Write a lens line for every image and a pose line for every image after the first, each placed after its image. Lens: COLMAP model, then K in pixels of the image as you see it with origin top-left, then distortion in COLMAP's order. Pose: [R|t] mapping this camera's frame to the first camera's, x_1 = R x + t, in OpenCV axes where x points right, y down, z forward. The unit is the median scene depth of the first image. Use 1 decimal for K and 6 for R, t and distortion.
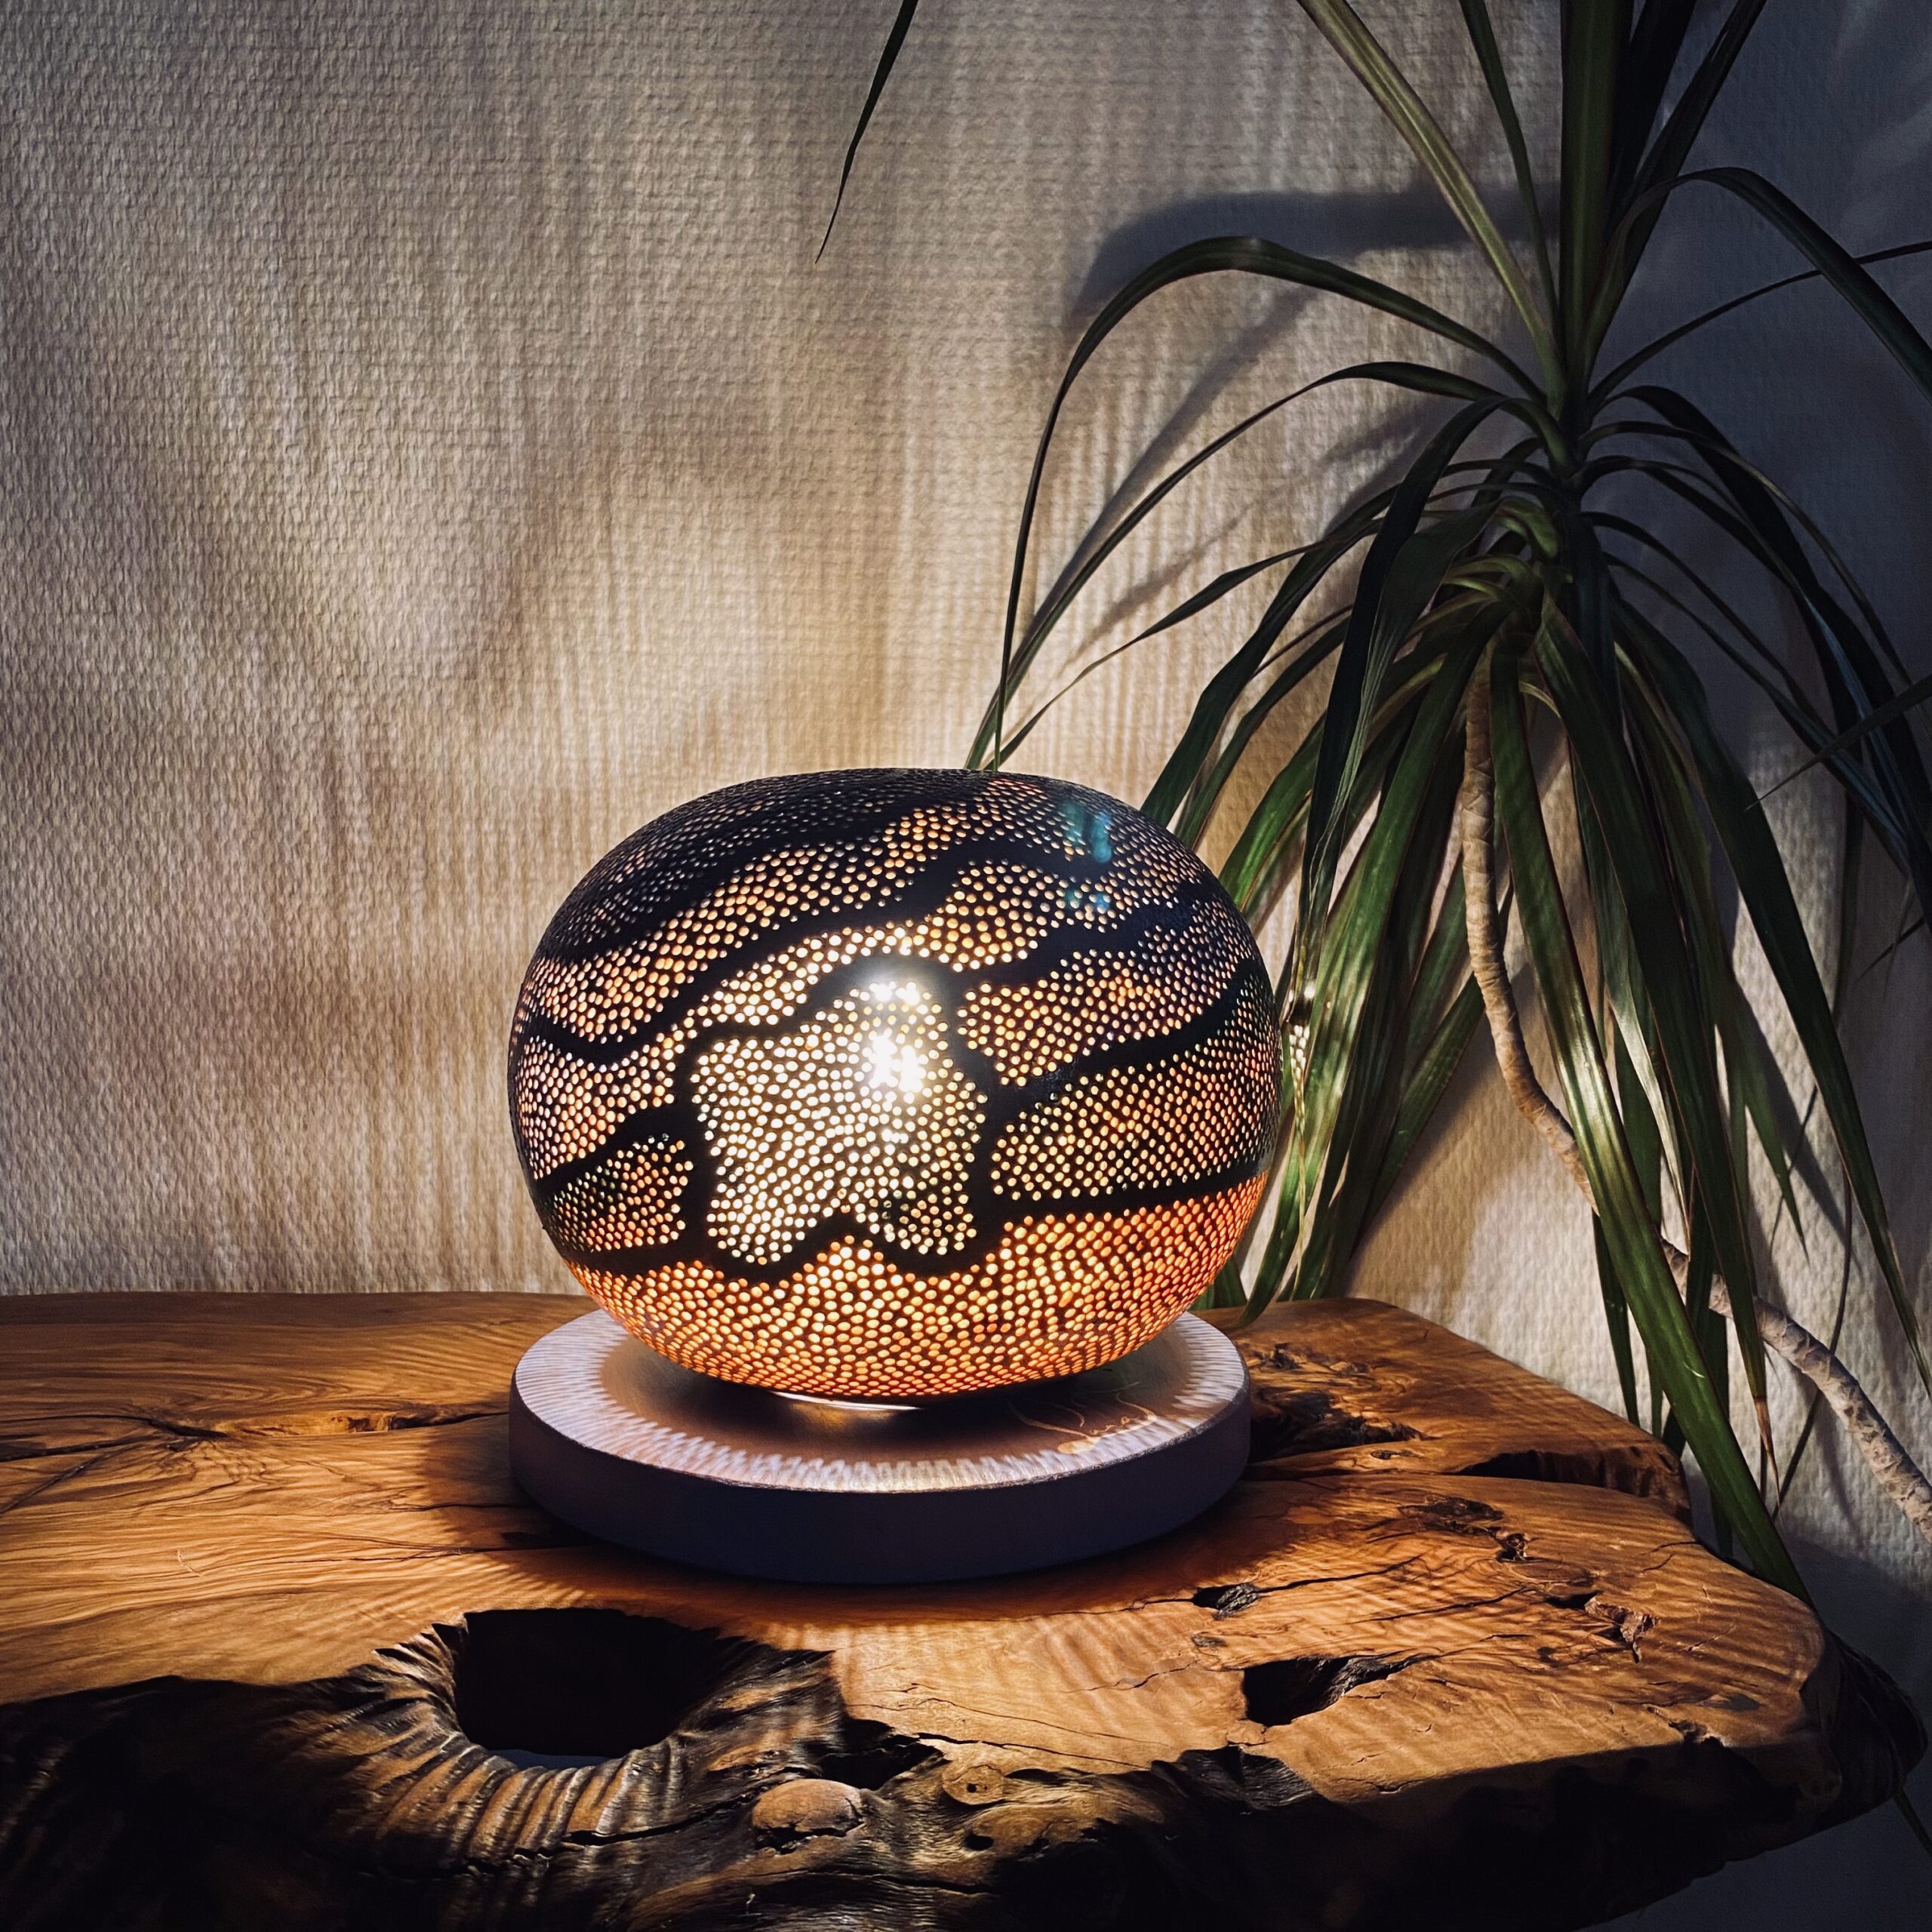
lens RADIAL K [[2155.0, 0, 975.1], [0, 2155.0, 965.8], [0, 0, 1]] dist [-0.005374, 0.040420]
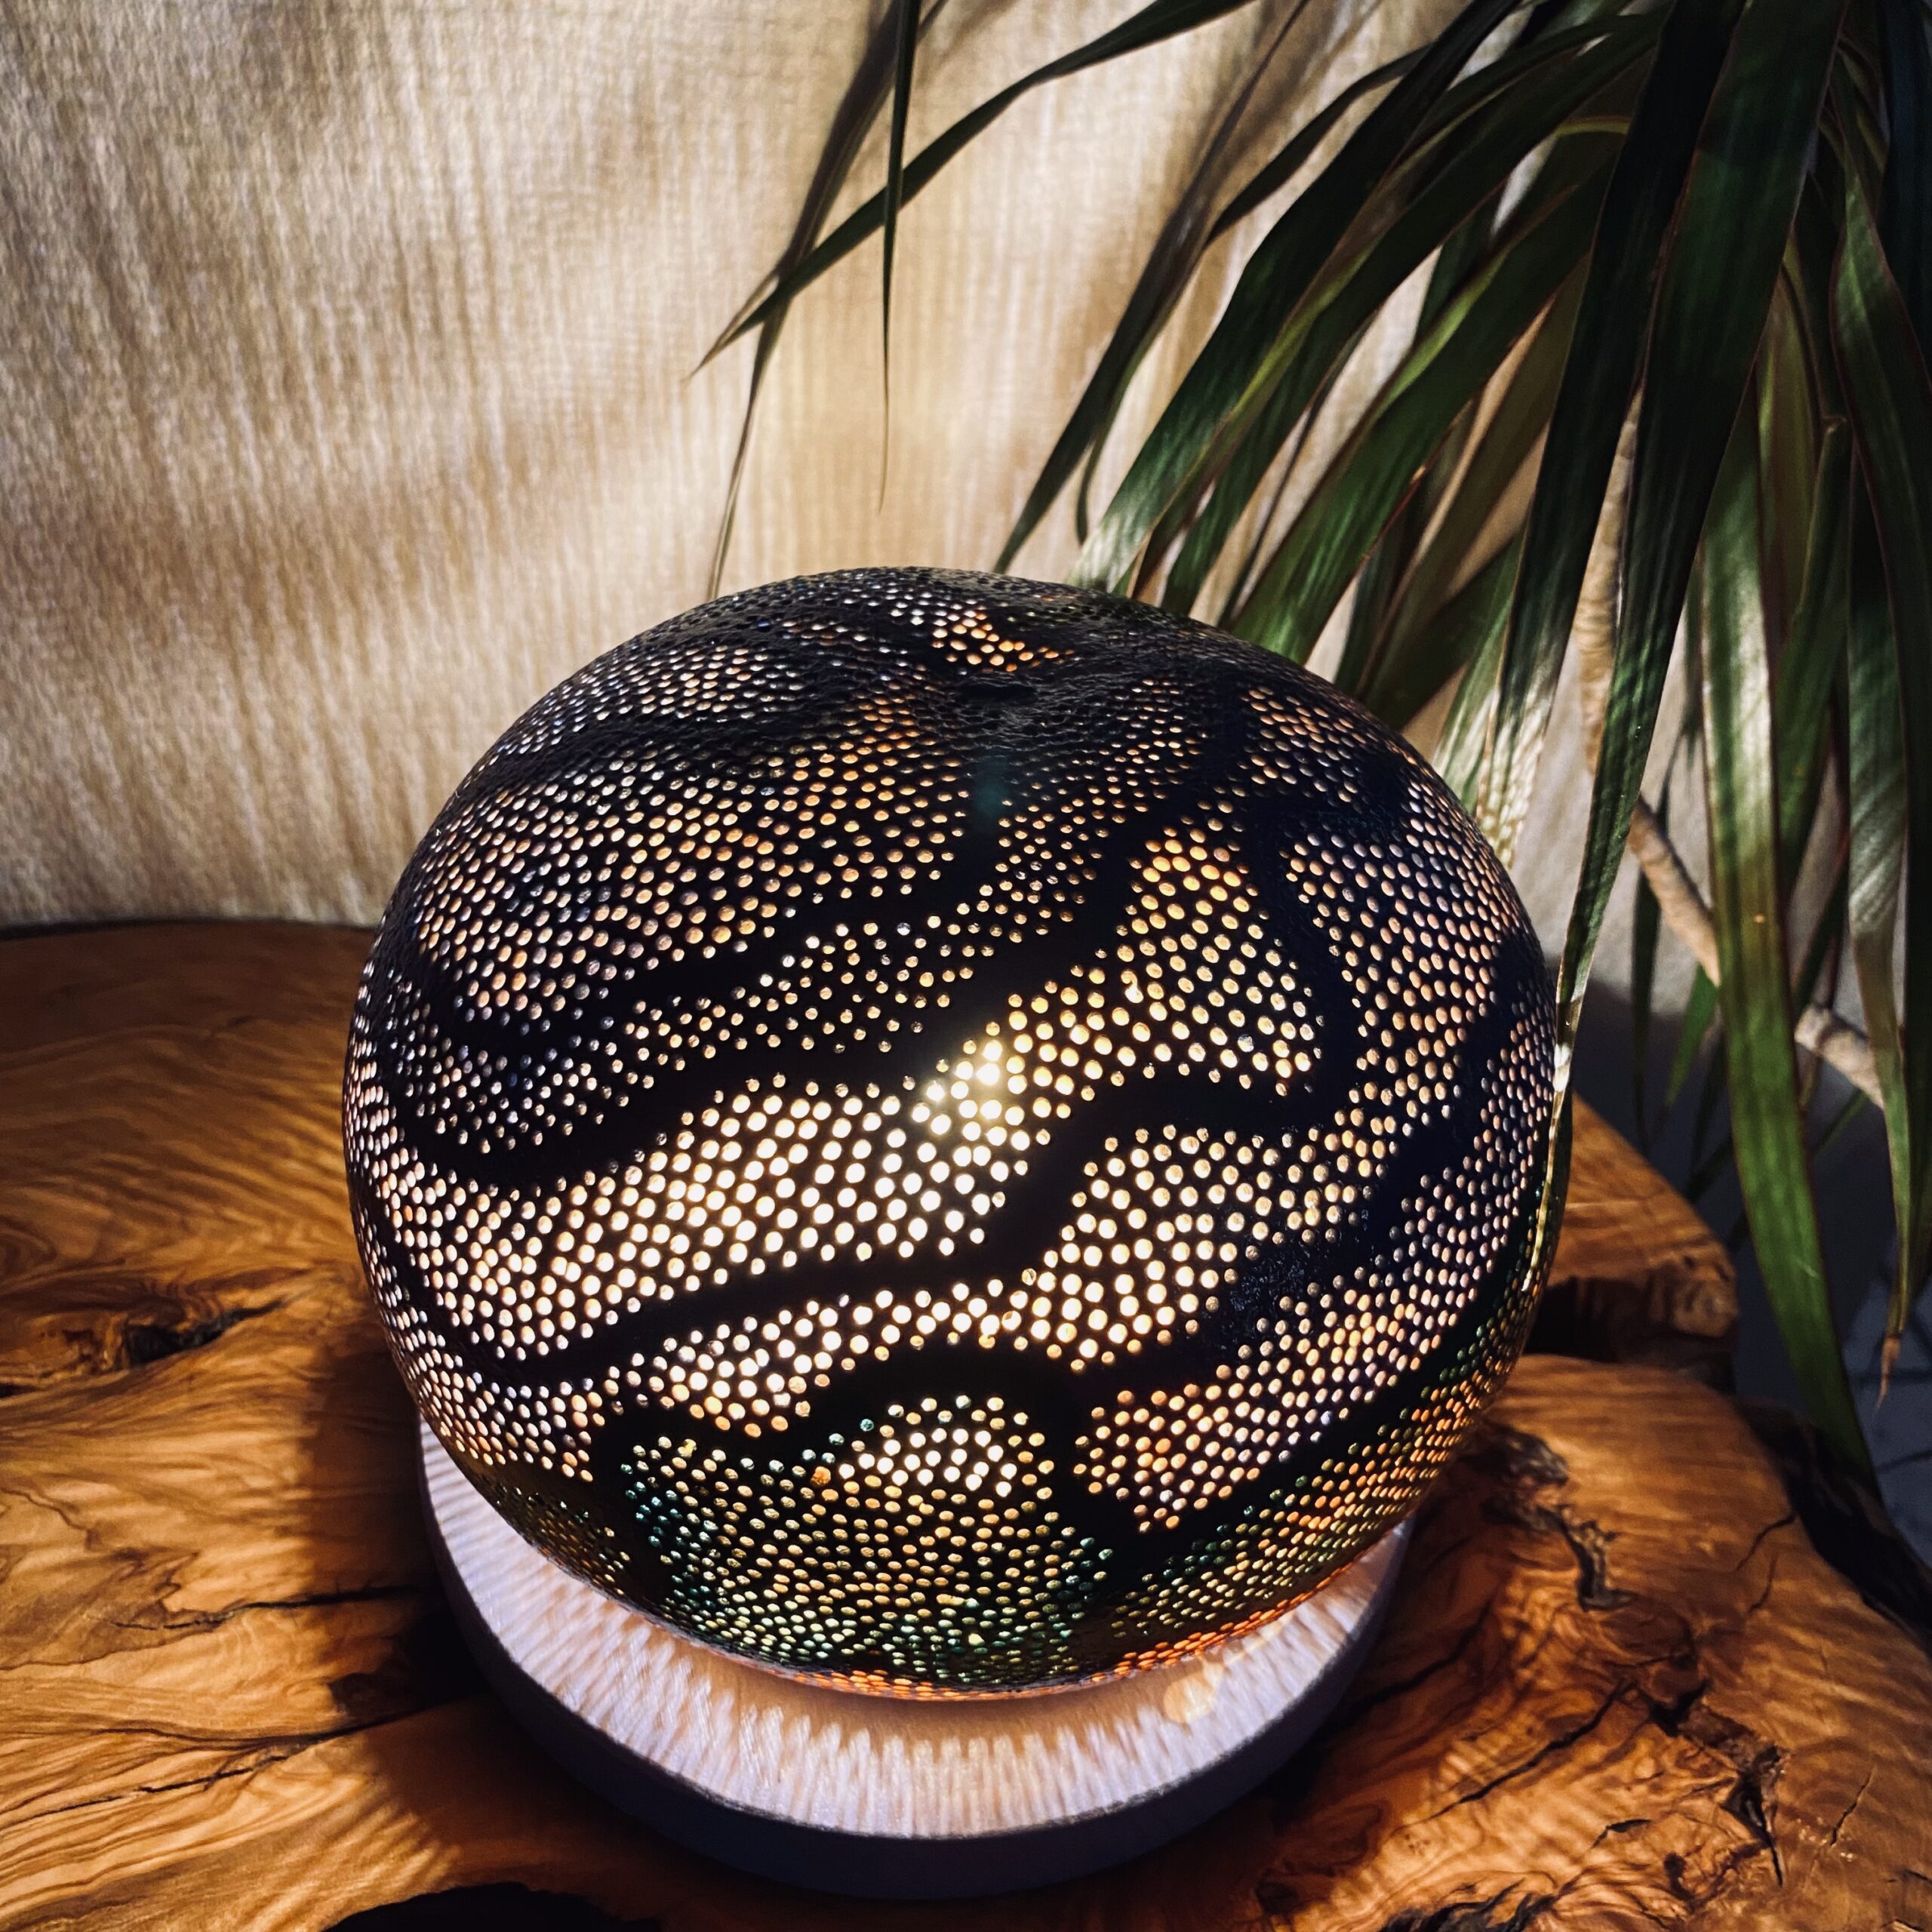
lens RADIAL K [[2155.0, 0, 975.1], [0, 2155.0, 965.8], [0, 0, 1]] dist [-0.005374, 0.040420]
pose [[0.999103, 0.042332, -0.000547, -0.038563], [-0.036220, 0.861376, 0.506675, -0.371608], [0.021920, -0.506201, 0.862137, 0.553707]]
